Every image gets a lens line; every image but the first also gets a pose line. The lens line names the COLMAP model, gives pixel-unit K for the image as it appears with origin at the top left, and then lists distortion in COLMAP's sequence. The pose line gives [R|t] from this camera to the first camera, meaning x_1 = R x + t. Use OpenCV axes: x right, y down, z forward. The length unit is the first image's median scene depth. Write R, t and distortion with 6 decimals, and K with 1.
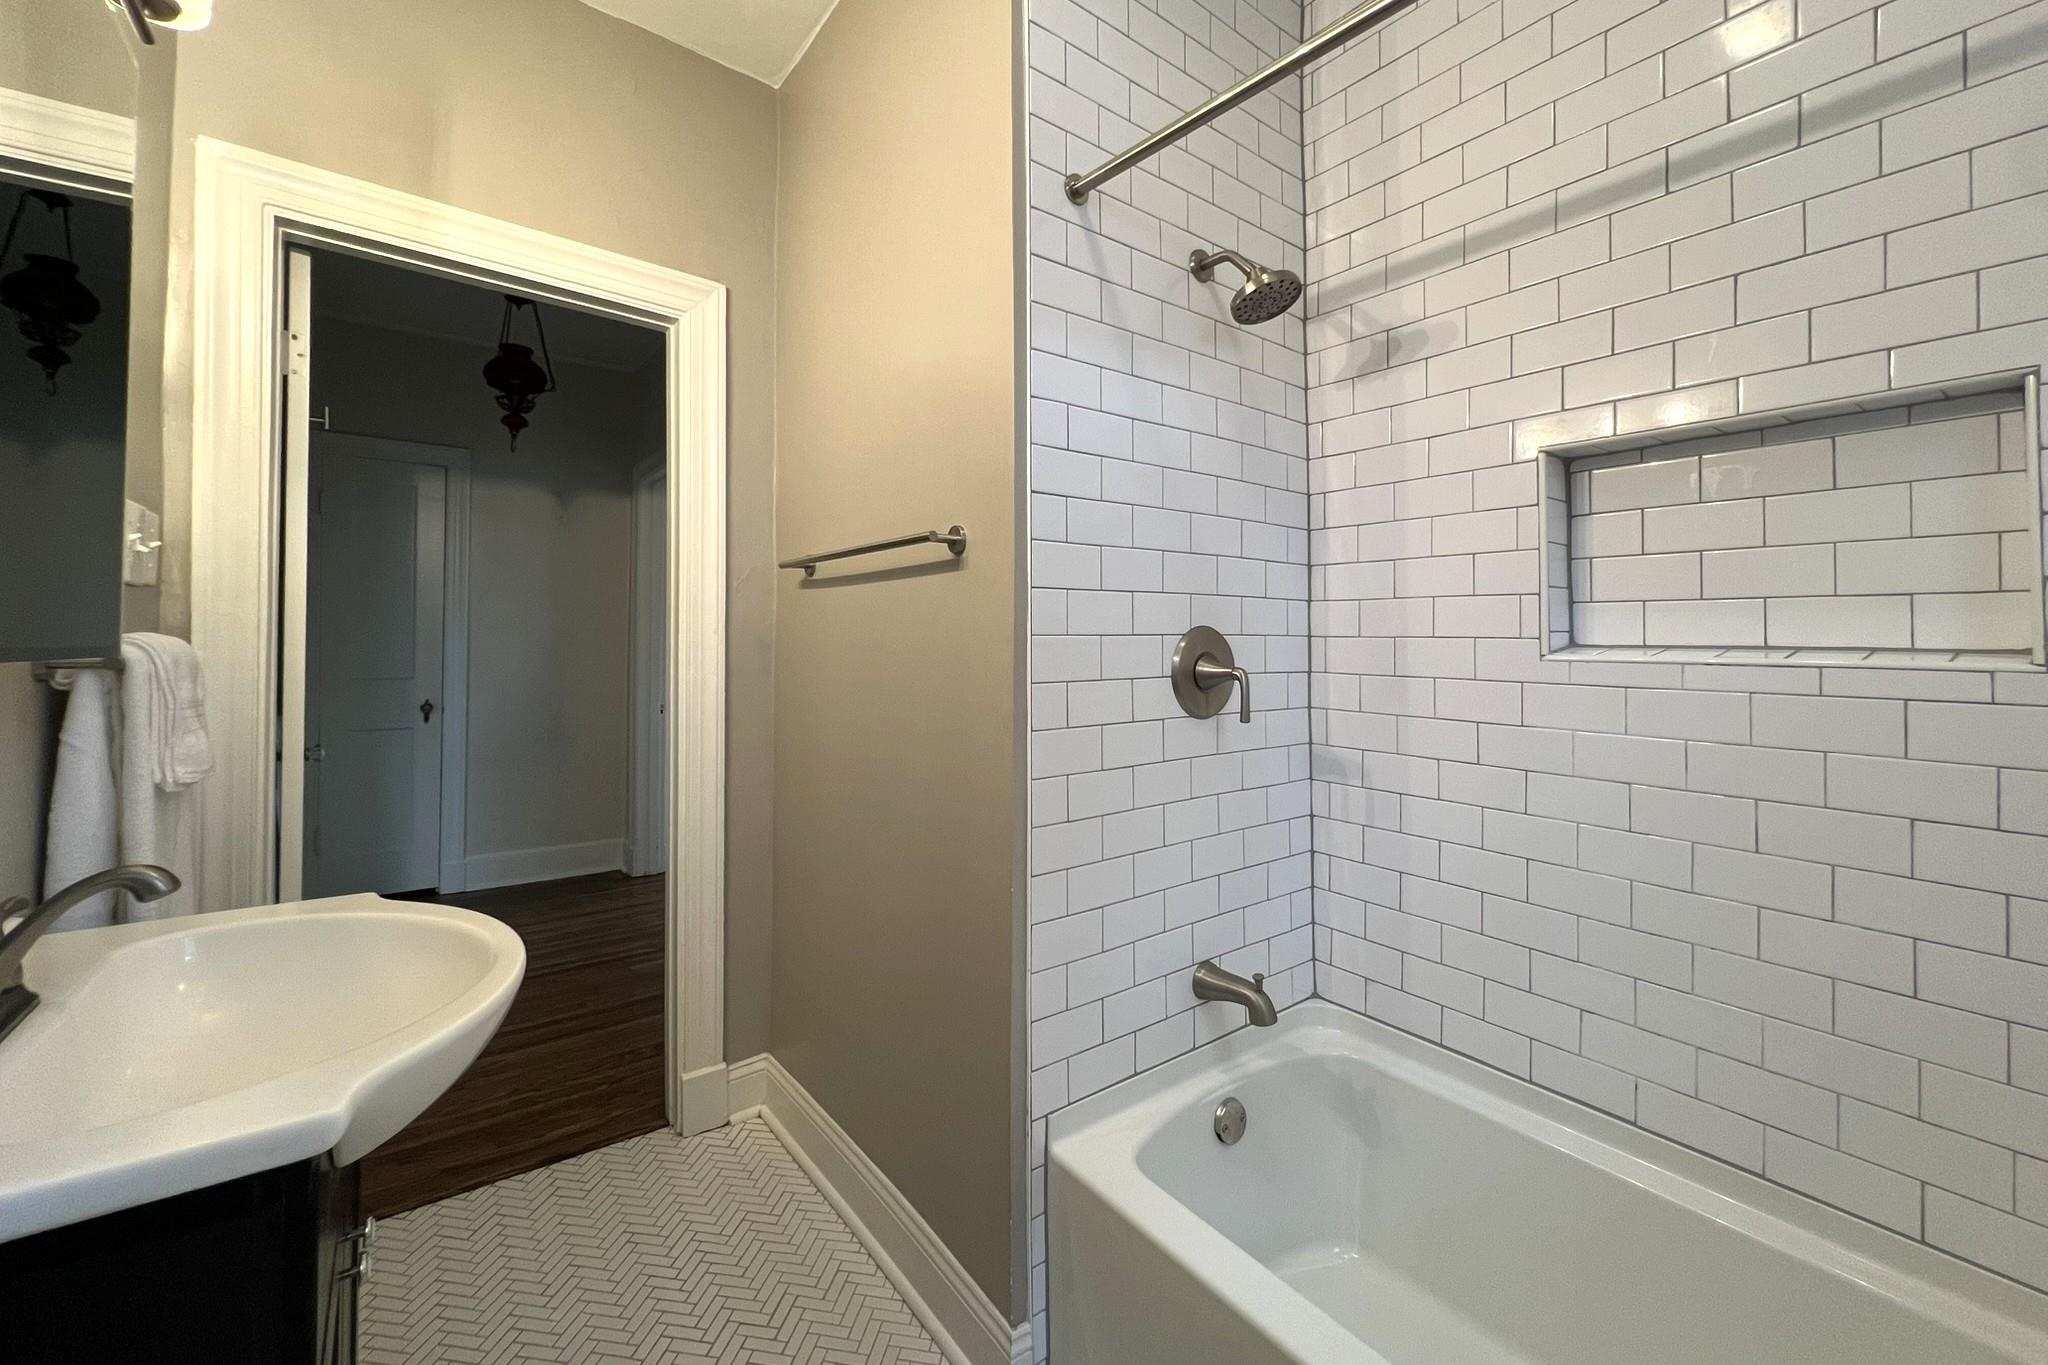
lens RADIAL K [[815.8, 0, 1010.2], [0, 815.8, 625.5], [0, 0, 1]] dist [-0.001992, 0.000016]
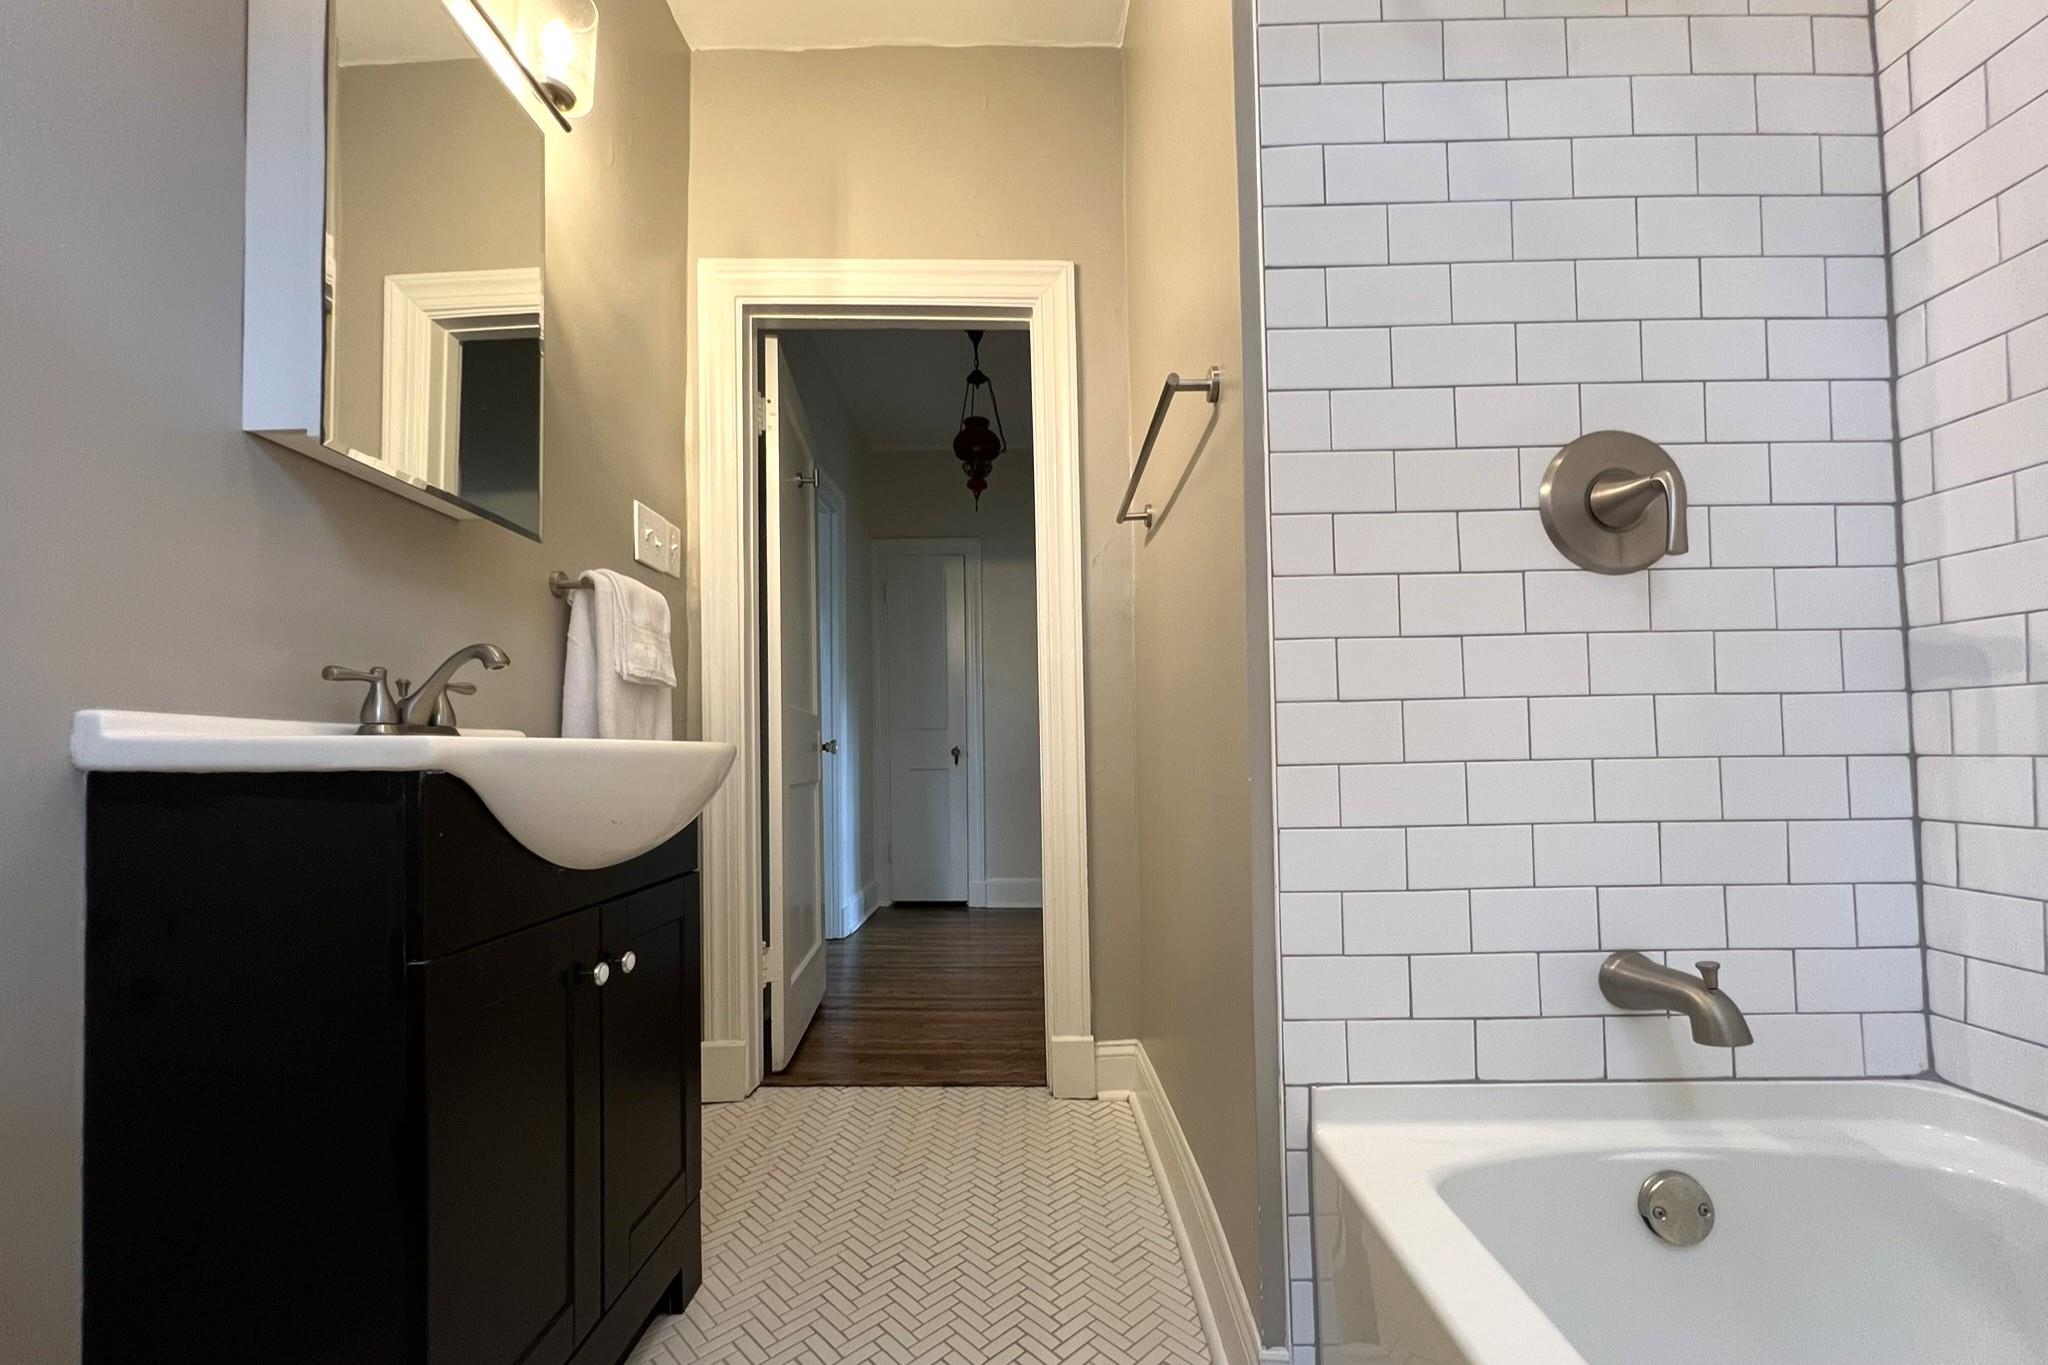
lens RADIAL K [[815.8, 0, 1024.2], [0, 815.8, 741.9], [0, 0, 1]] dist [-0.001992, 0.000016]
pose [[0.795613, -0.029180, -0.605102, 0.257169], [0.027186, 0.999553, -0.012456, 0.247583], [0.605195, -0.006540, 0.796050, 0.212453]]
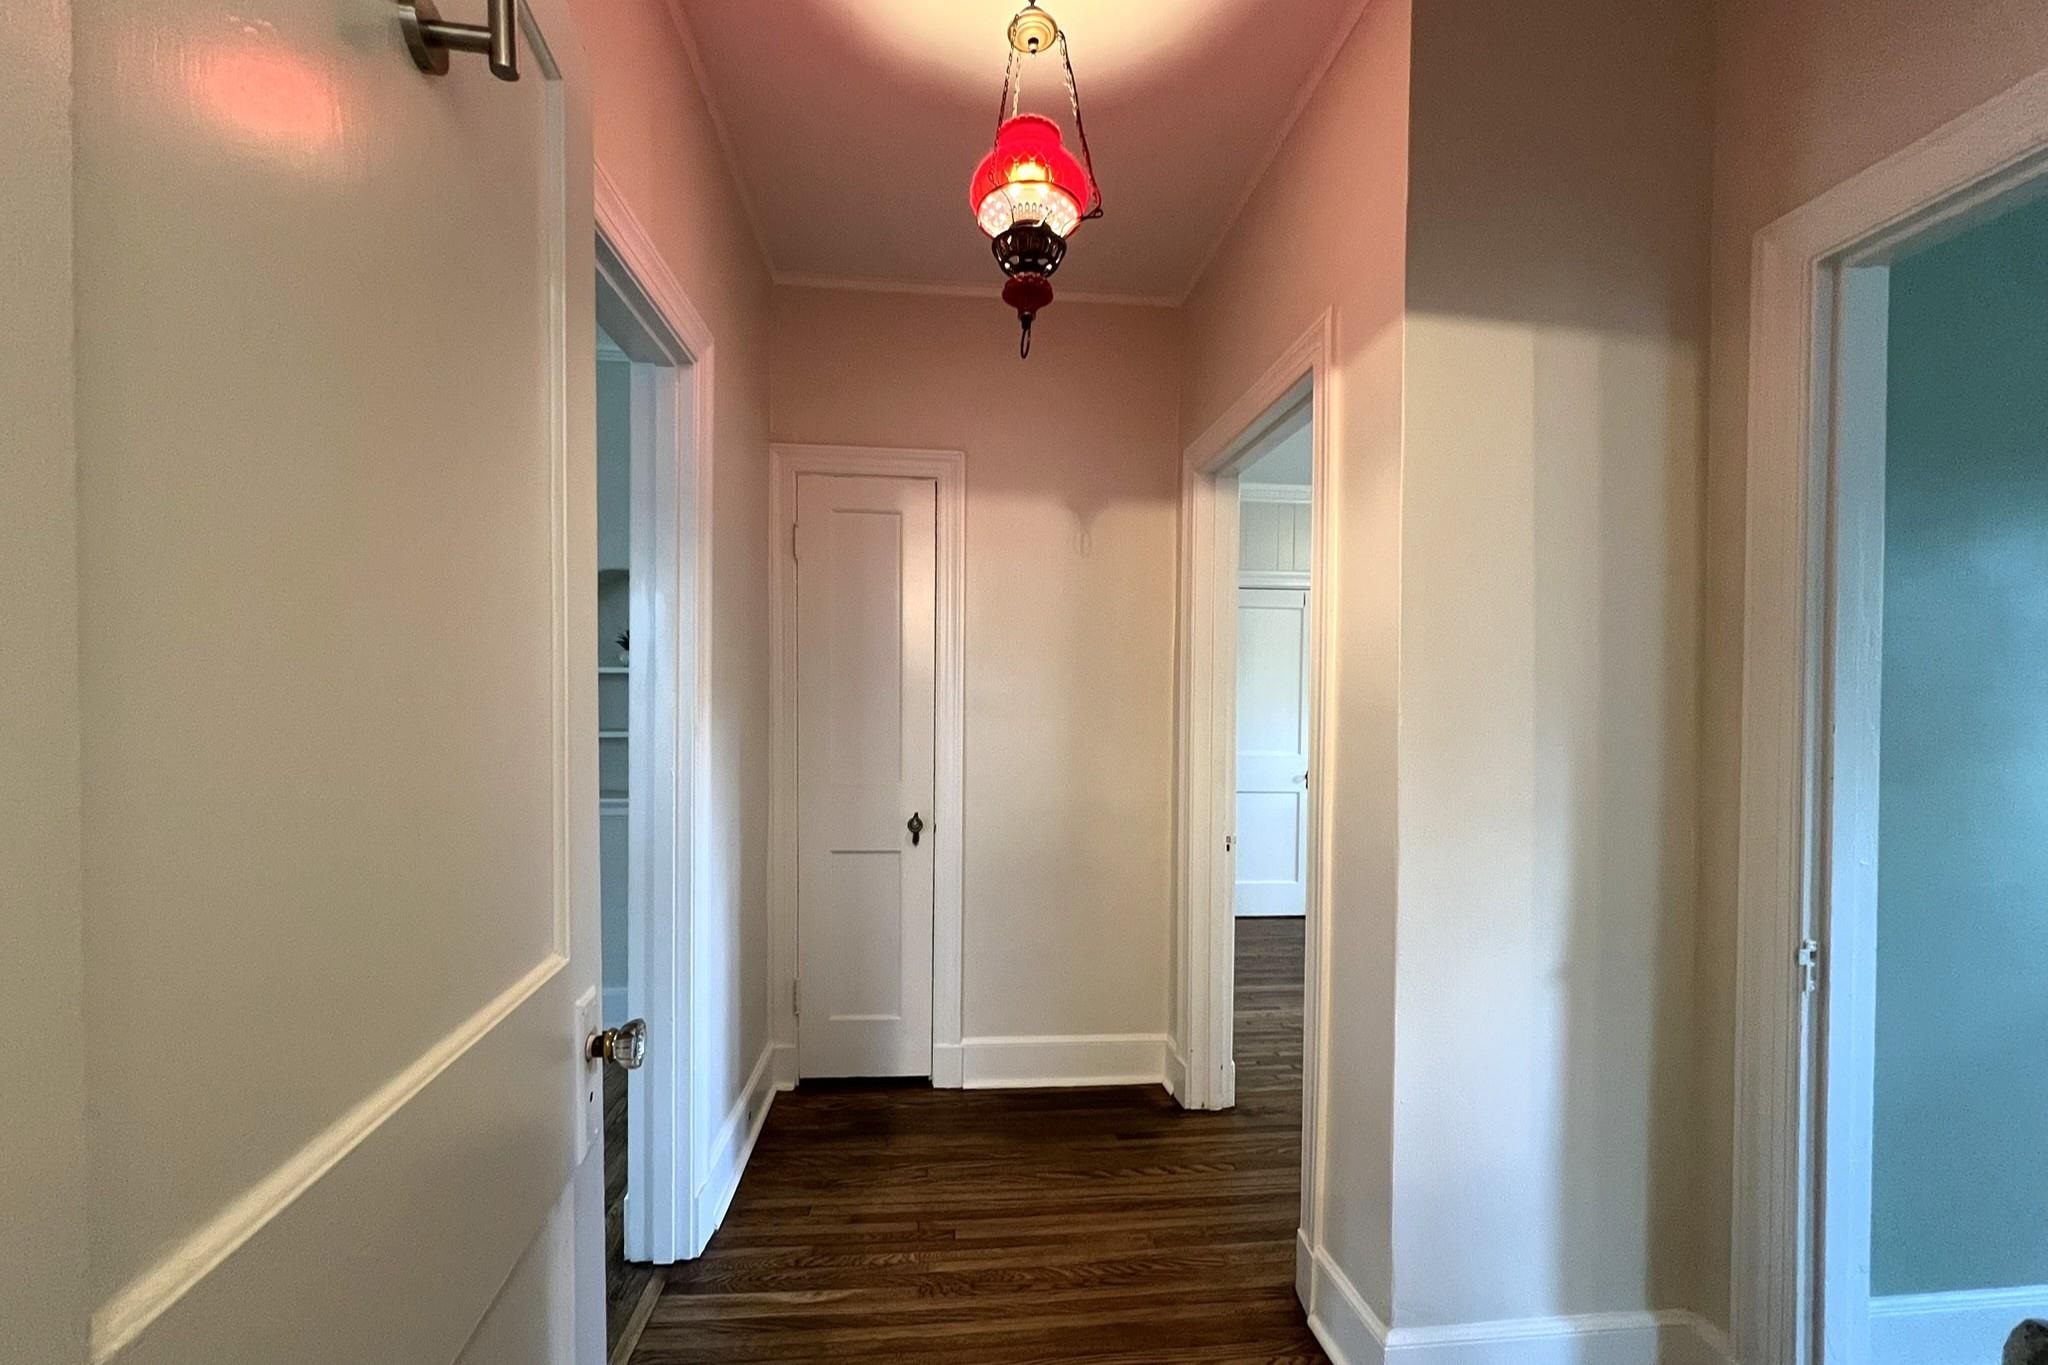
lens RADIAL K [[815.8, 0, 1028.3], [0, 815.8, 728.4], [0, 0, 1]] dist [-0.001992, 0.000016]
pose [[0.864036, 0.010168, -0.503328, -0.667820], [0.003478, 0.999652, 0.026164, -0.000962], [0.503418, -0.024357, 0.863700, 1.063011]]
